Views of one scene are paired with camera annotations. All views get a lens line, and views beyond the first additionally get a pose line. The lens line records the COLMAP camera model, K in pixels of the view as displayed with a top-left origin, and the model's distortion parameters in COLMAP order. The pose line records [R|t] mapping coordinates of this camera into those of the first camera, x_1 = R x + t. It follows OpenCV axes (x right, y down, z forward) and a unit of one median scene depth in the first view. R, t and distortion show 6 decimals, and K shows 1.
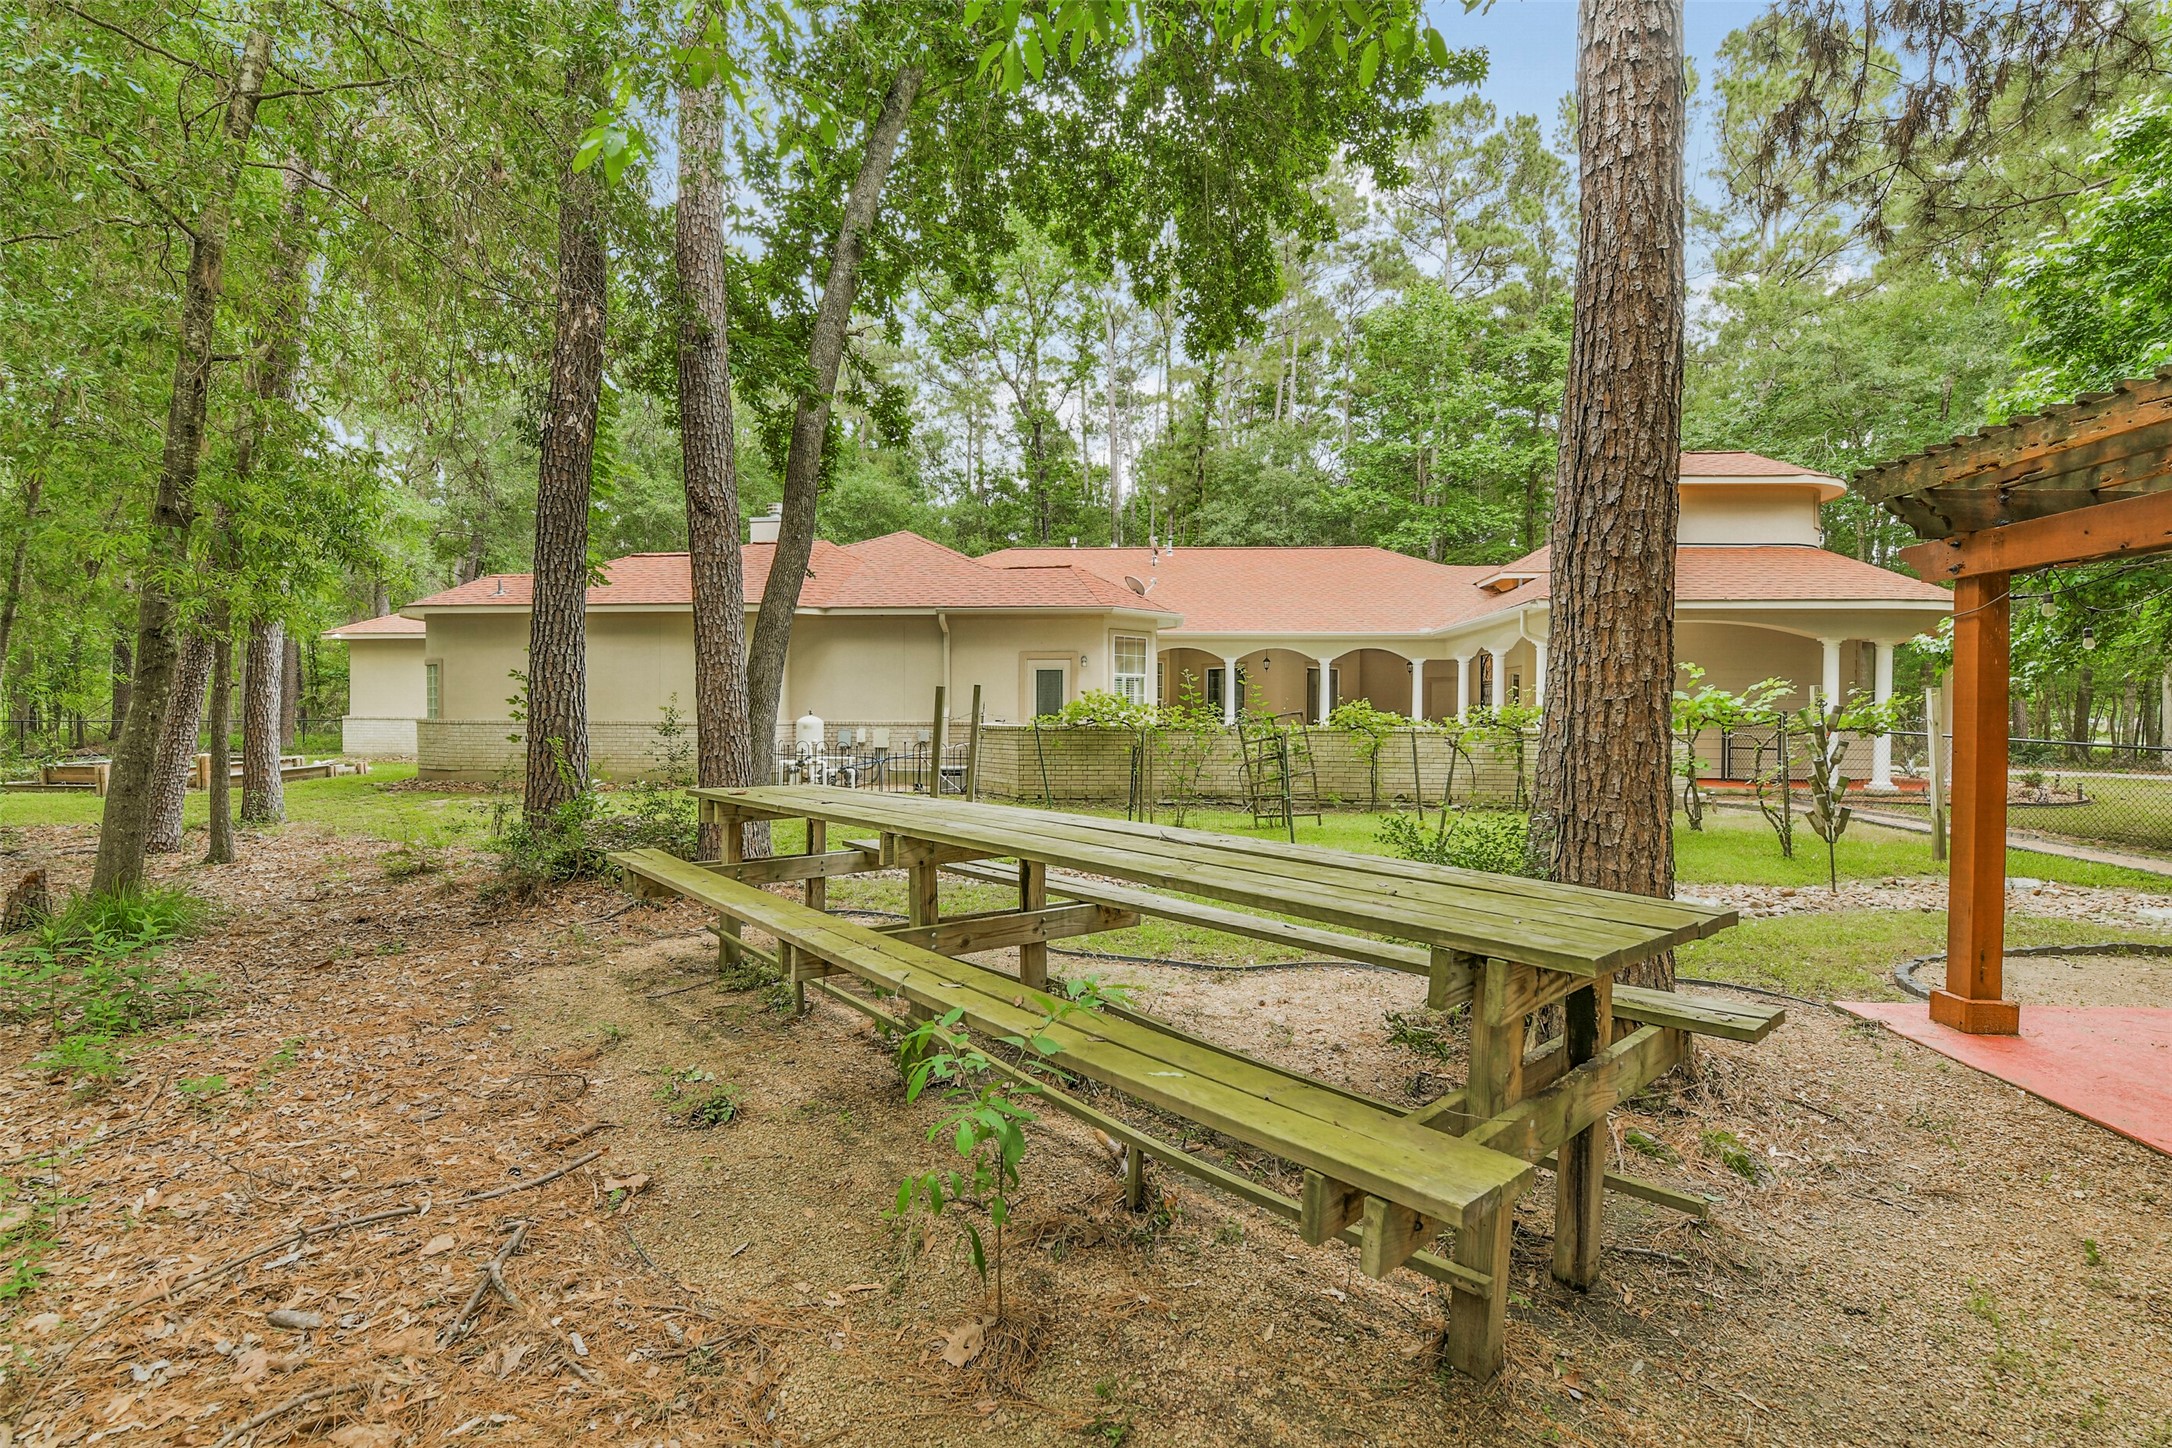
lens RADIAL K [[928.7, 0, 1086.0], [0, 928.7, 724.0], [0, 0, 1]] dist [-0.002108, -0.000080]
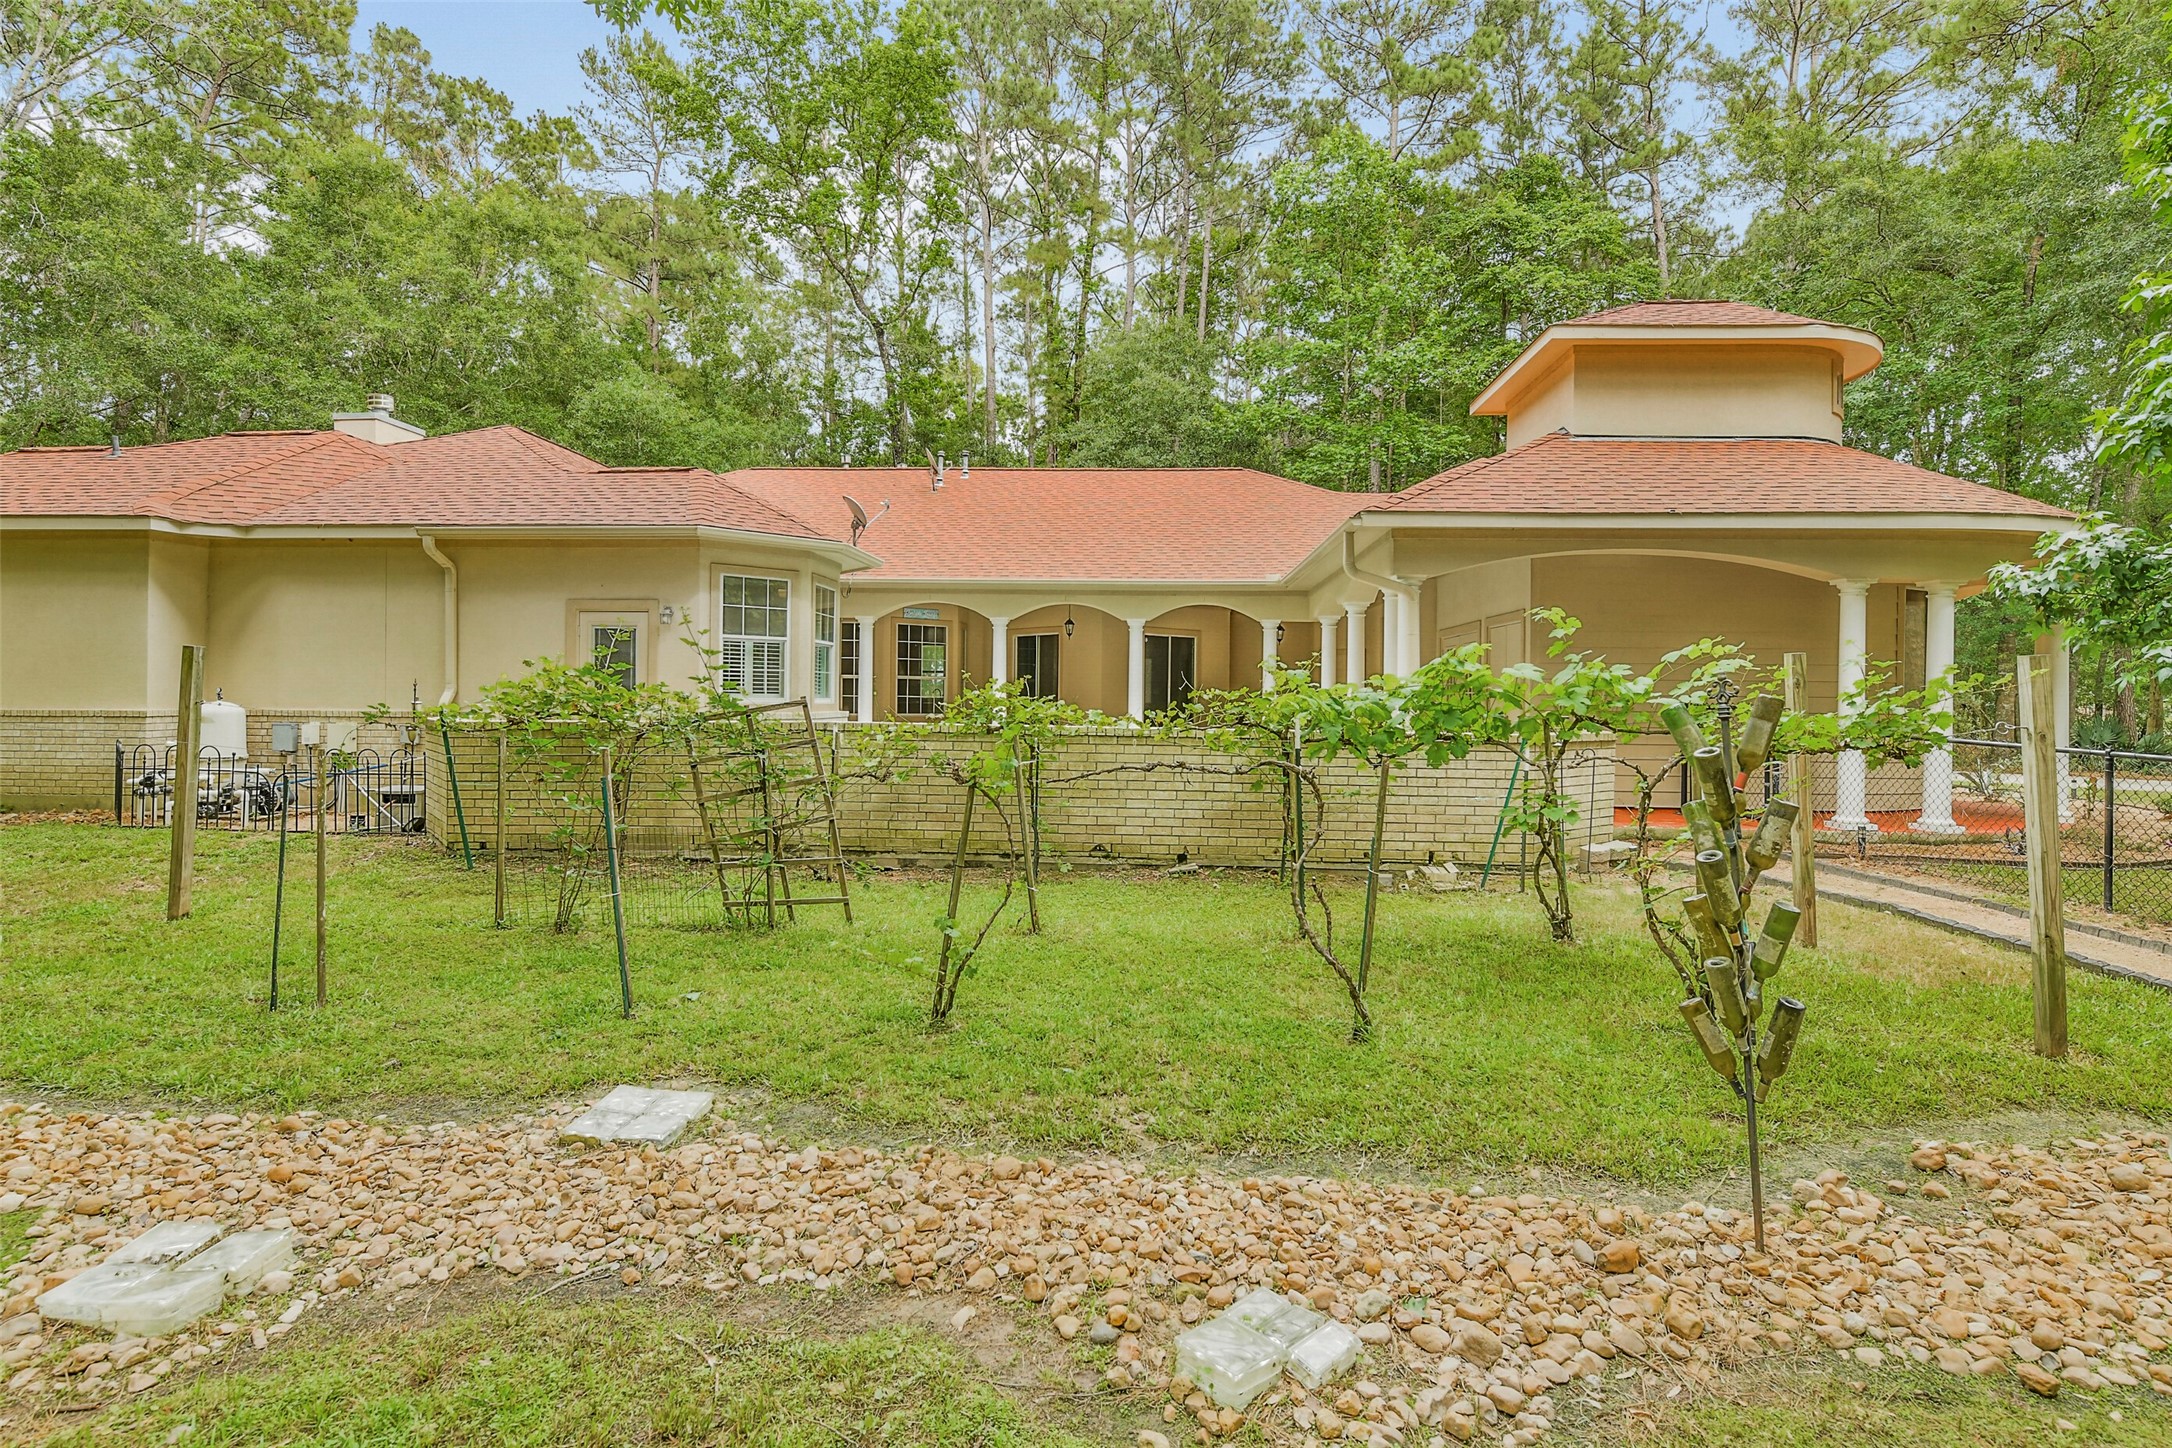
lens RADIAL K [[1040.9, 0, 1088.2], [0, 1040.9, 688.9], [0, 0, 1]] dist [0.002266, 0.012535]
pose [[0.999848, 0.003120, 0.017173, 0.283895], [-0.002849, 0.999872, -0.015774, -0.008643], [-0.017220, 0.015723, 0.999728, 0.316563]]
